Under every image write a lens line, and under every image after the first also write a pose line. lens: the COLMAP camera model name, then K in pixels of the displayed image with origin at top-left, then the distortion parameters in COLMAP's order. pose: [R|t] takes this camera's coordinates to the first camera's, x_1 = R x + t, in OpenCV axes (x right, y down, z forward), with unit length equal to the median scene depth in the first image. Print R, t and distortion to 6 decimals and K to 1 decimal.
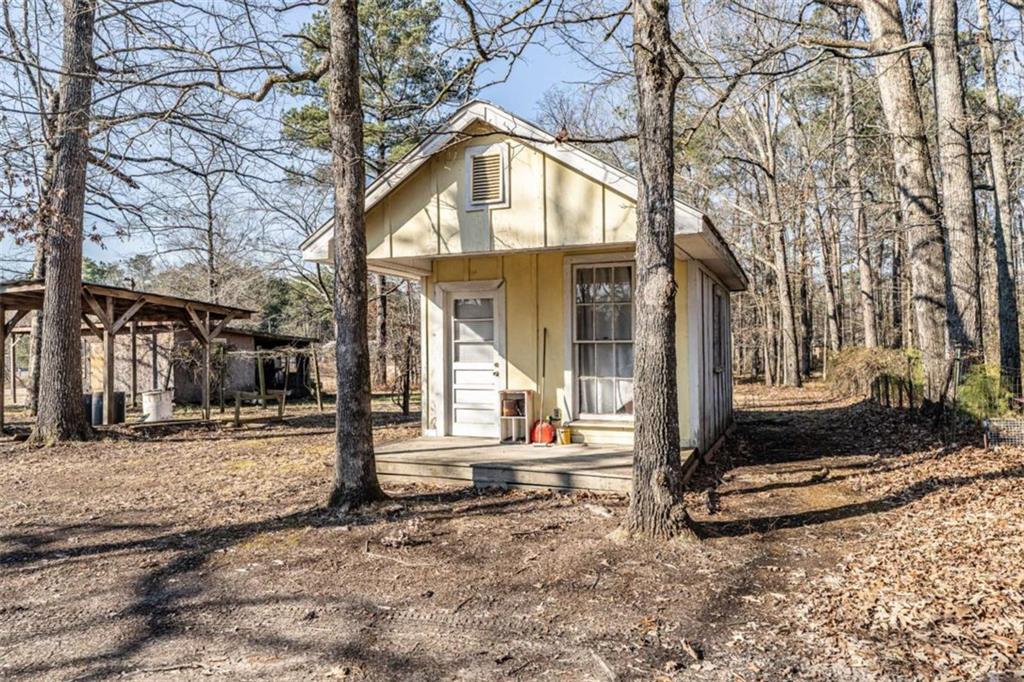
lens RADIAL K [[685.3, 0, 512.0], [0, 685.3, 341.0], [0, 0, 1]] dist [0.005085, -0.000304]
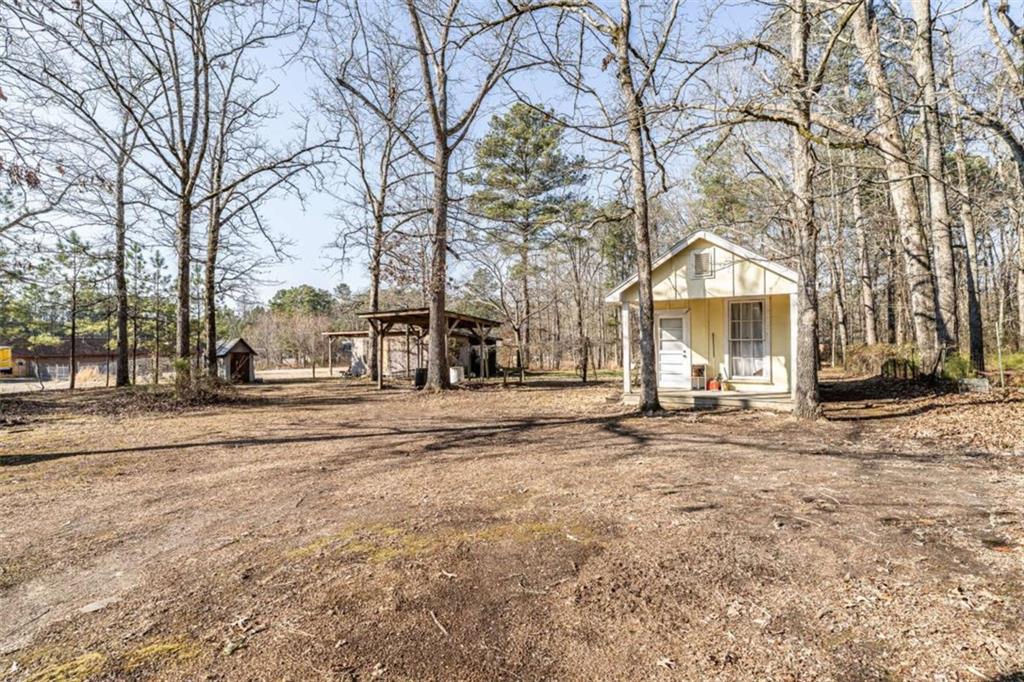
lens RADIAL K [[483.2, 0, 512.4], [0, 483.2, 342.3], [0, 0, 1]] dist [-0.000130, 0.000313]
pose [[0.989743, -0.000389, -0.142862, -0.285374], [0.001203, 0.999984, 0.005611, -0.000565], [0.142858, -0.005725, 0.989727, -0.412742]]
